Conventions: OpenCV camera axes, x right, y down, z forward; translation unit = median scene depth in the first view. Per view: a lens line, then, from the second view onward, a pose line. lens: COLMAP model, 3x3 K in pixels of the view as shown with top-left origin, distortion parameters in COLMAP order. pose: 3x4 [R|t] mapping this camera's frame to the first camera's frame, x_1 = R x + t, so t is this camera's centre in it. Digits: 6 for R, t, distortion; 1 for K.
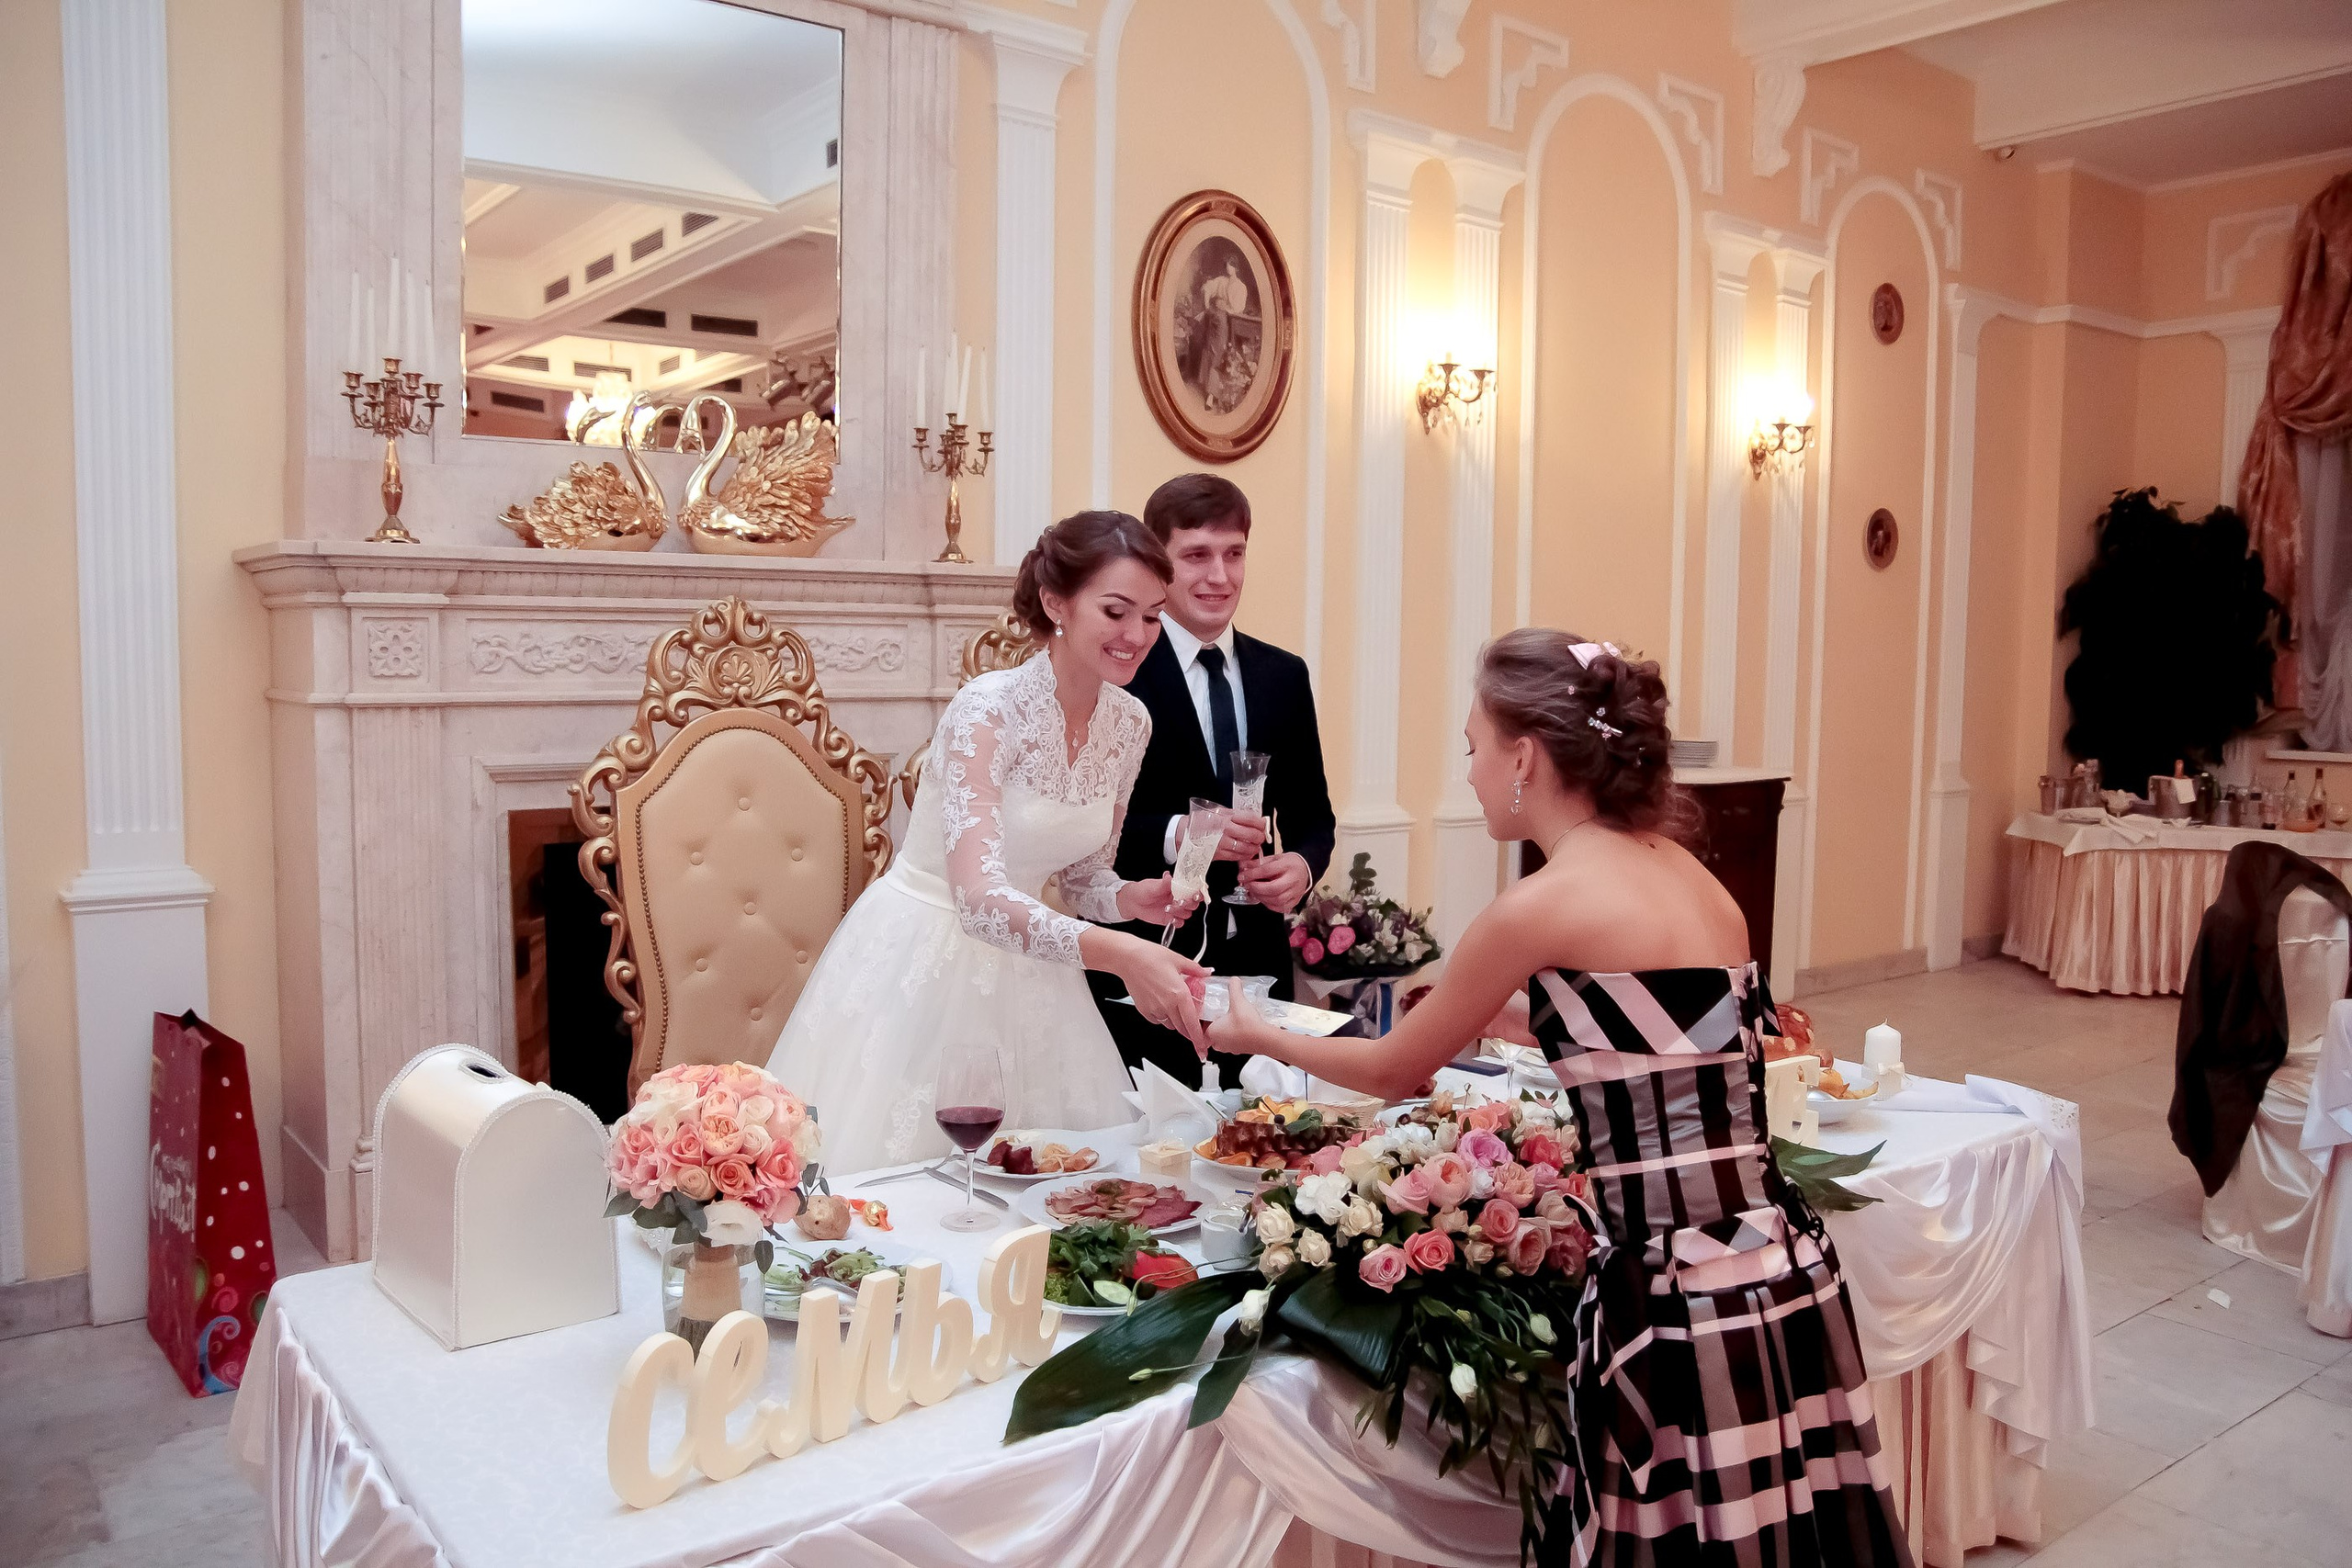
lens RADIAL K [[1813.1, 0, 1170.3], [0, 1813.1, 795.7], [0, 0, 1]] dist [-0.132745, 0.116017]
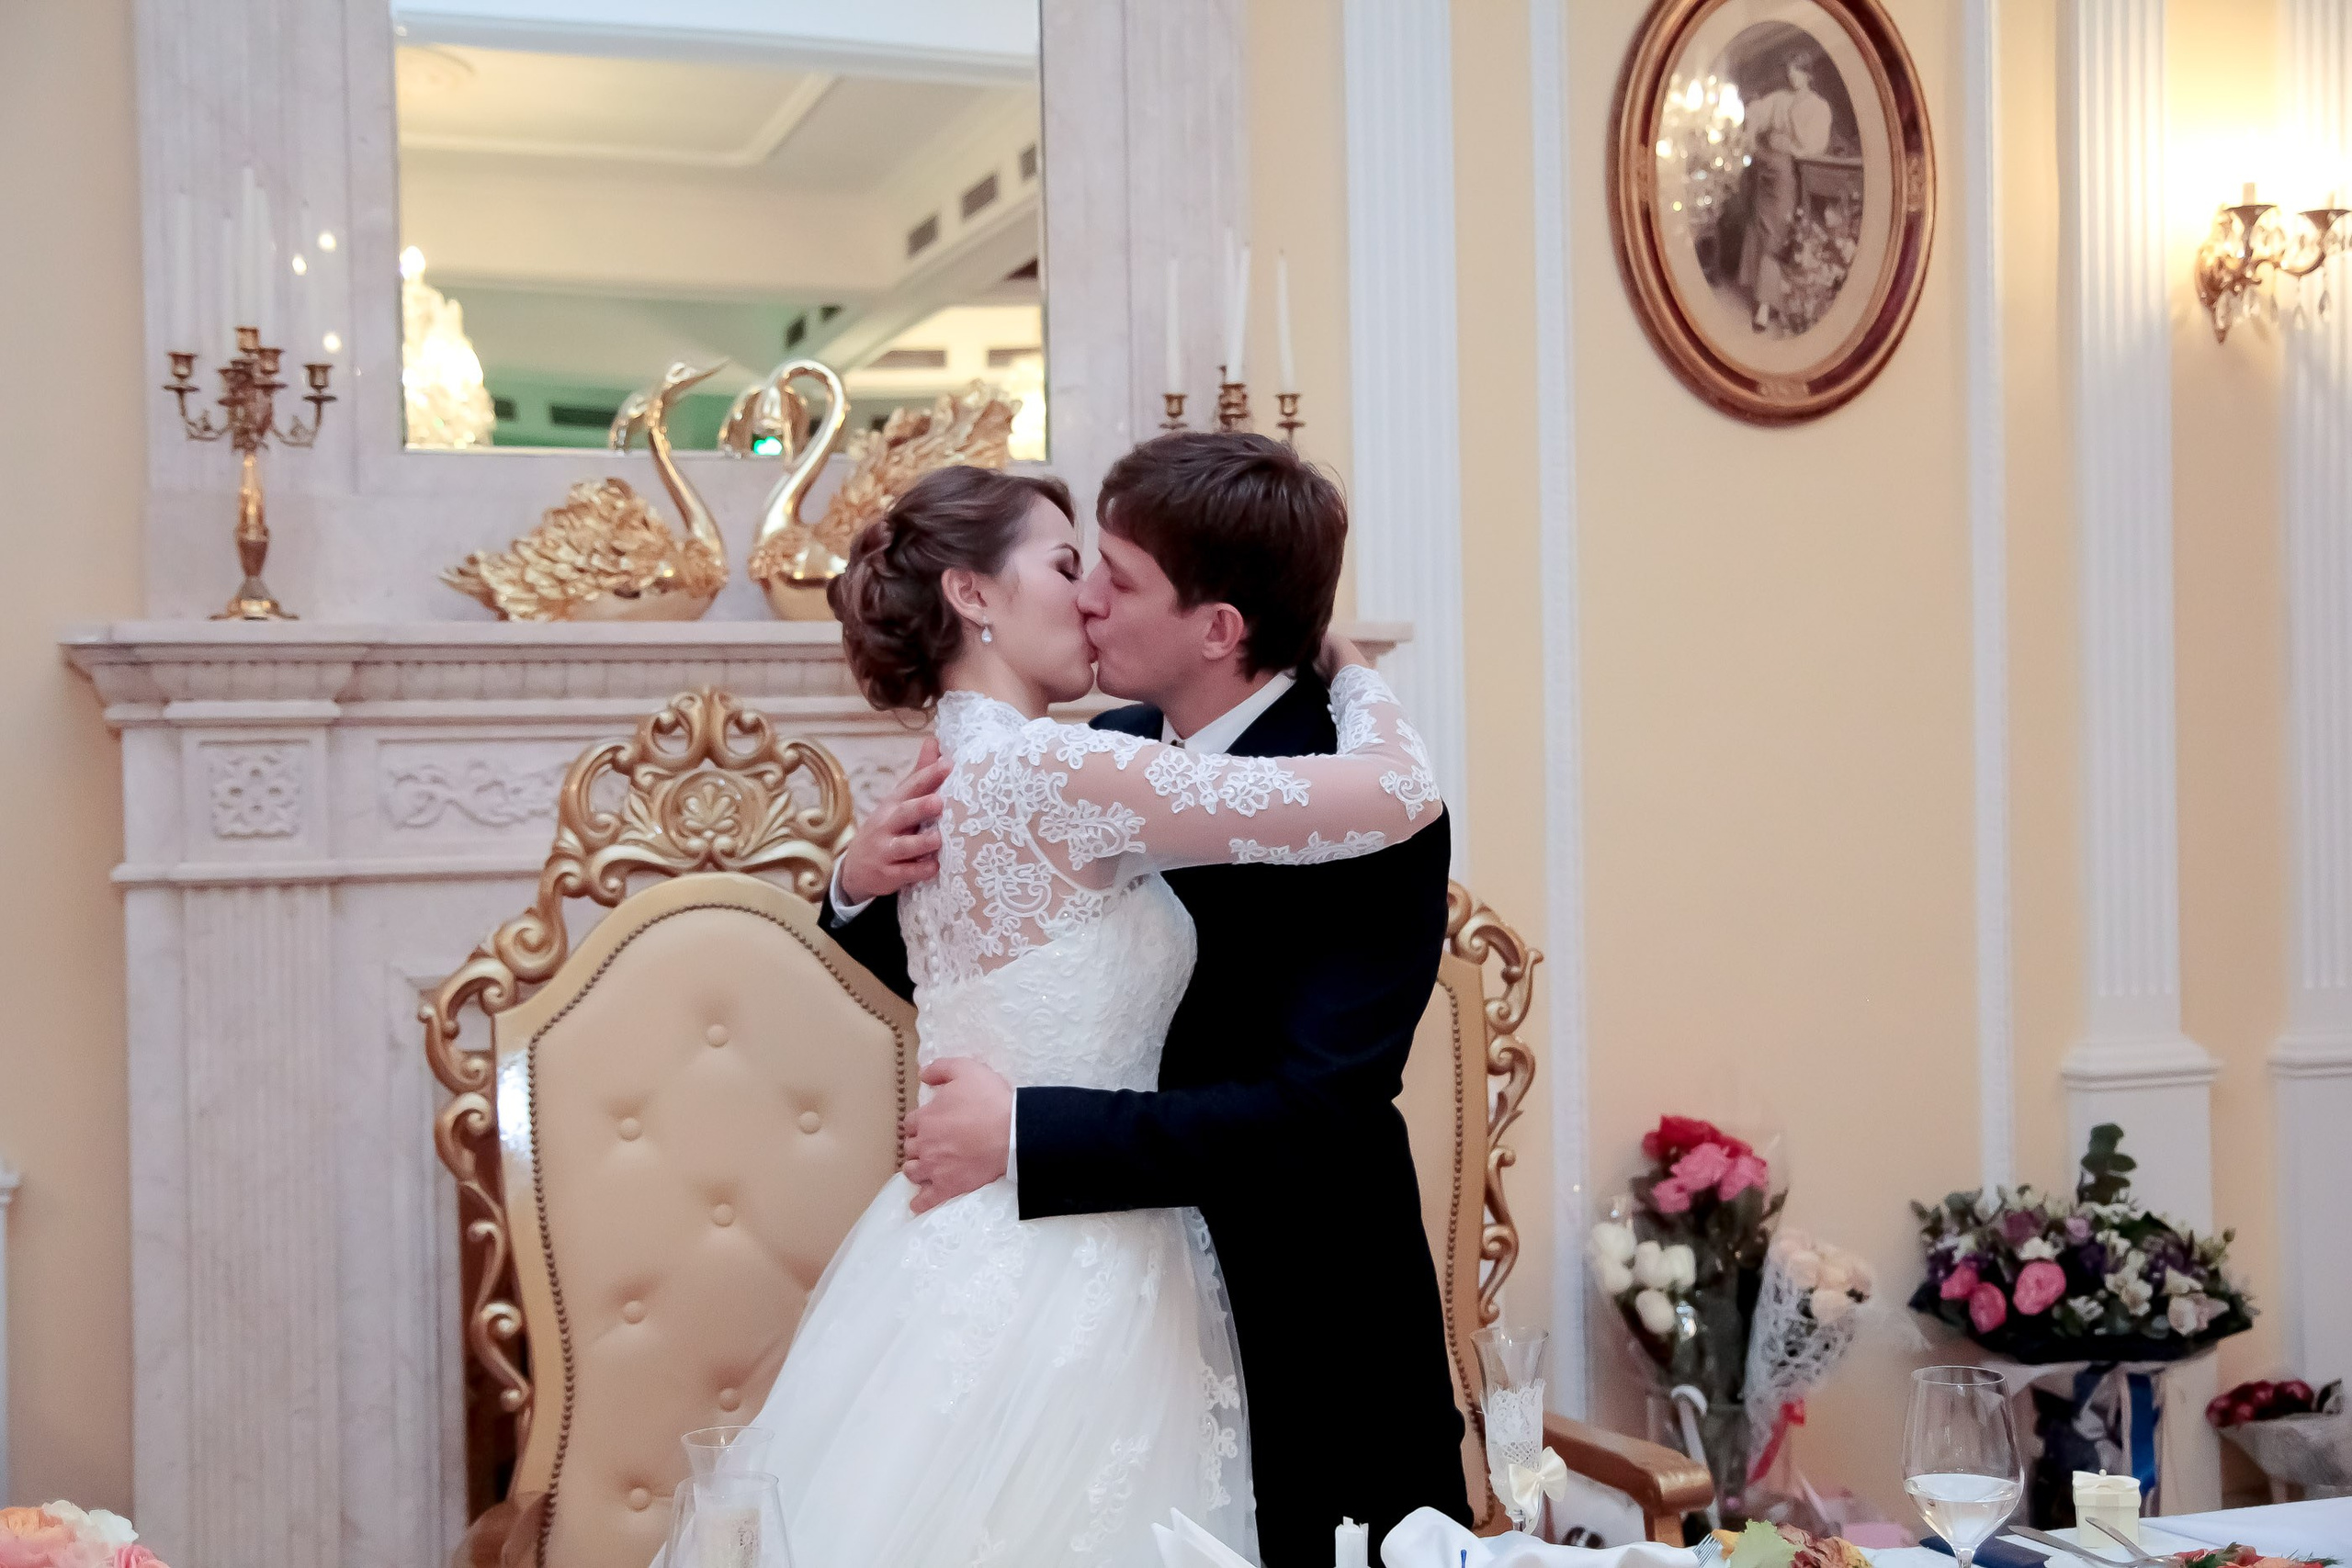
lens RADIAL K [[2950.5, 0, 1172.1], [0, 2950.5, 801.1], [0, 0, 1]] dist [0.002941, 0.267270]
pose [[0.950187, -0.031559, -0.310078, 0.189522], [0.007442, 0.996874, -0.078654, 0.004723], [0.311591, 0.072428, 0.947452, 0.118365]]
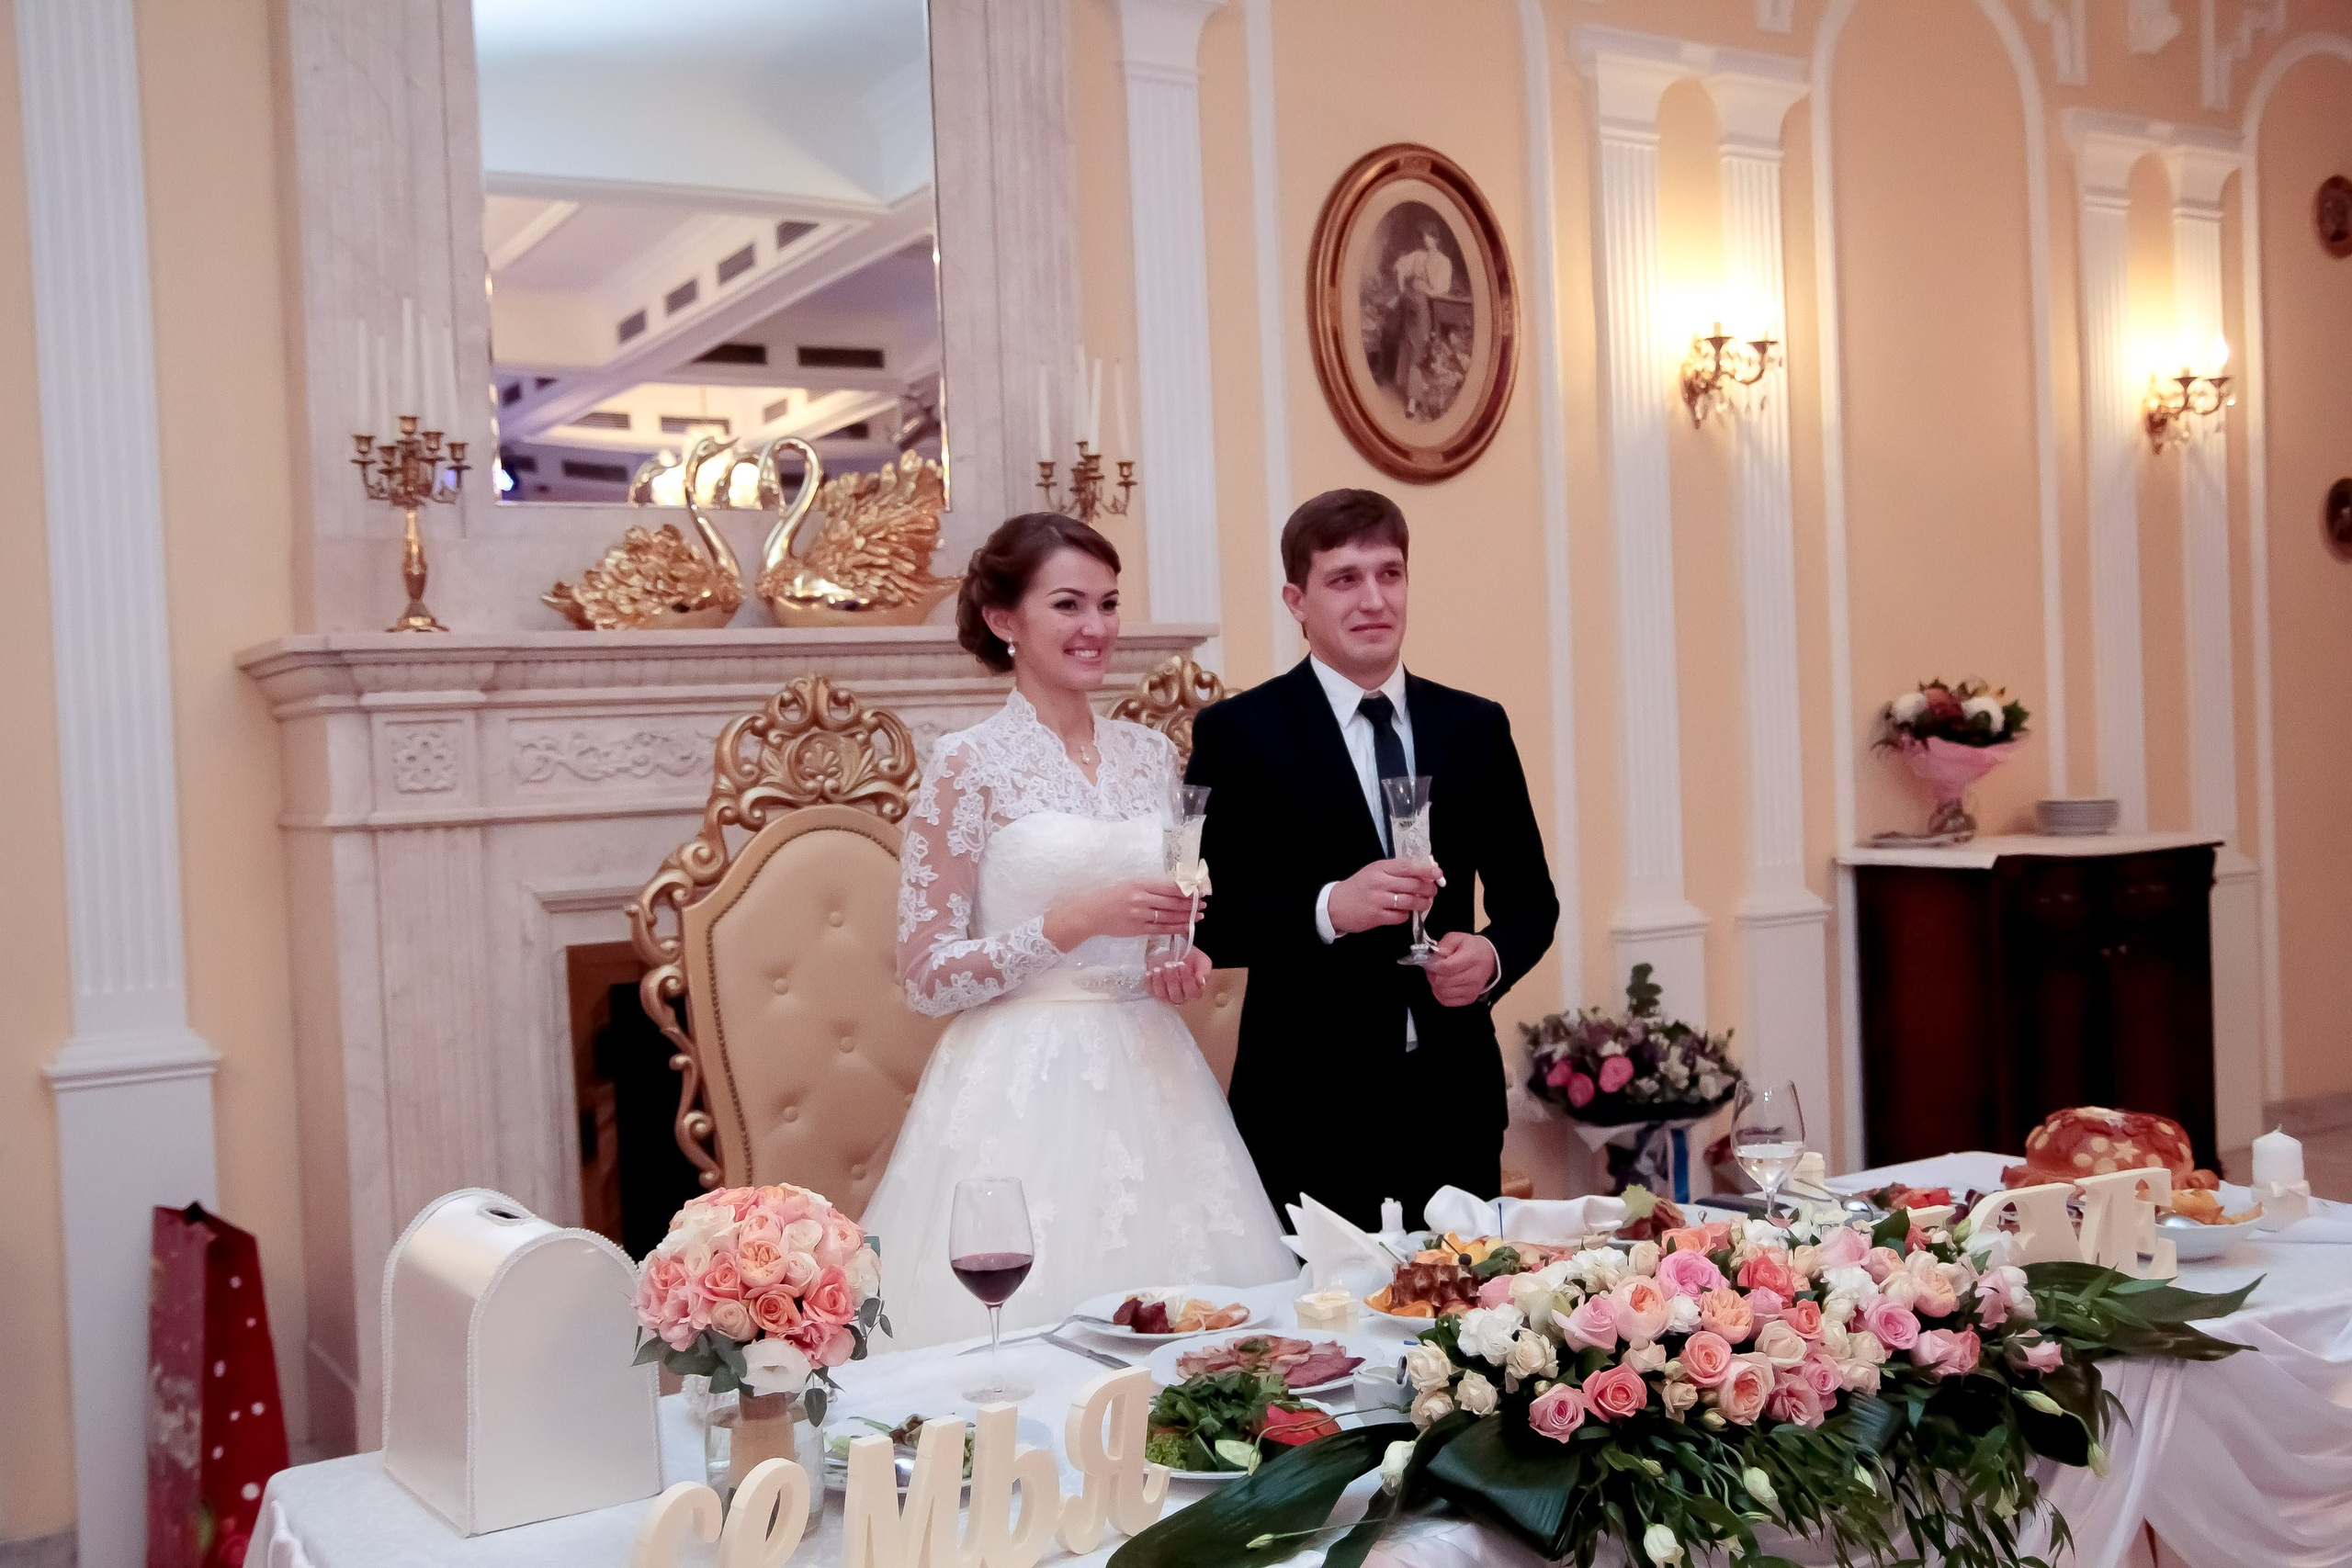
lens RADIAL K [[2350.6, 0, 1168.2], [0, 2350.6, 797.3], [0, 0, 1]] dist [-0.065056, 0.186873]
pose [[0.991322, -0.052880, -0.120354, 0.045976], [0.045699, 0.997050, -0.061664, 0.020687], [0.123260, 0.055629, 0.990814, -0.056656]]
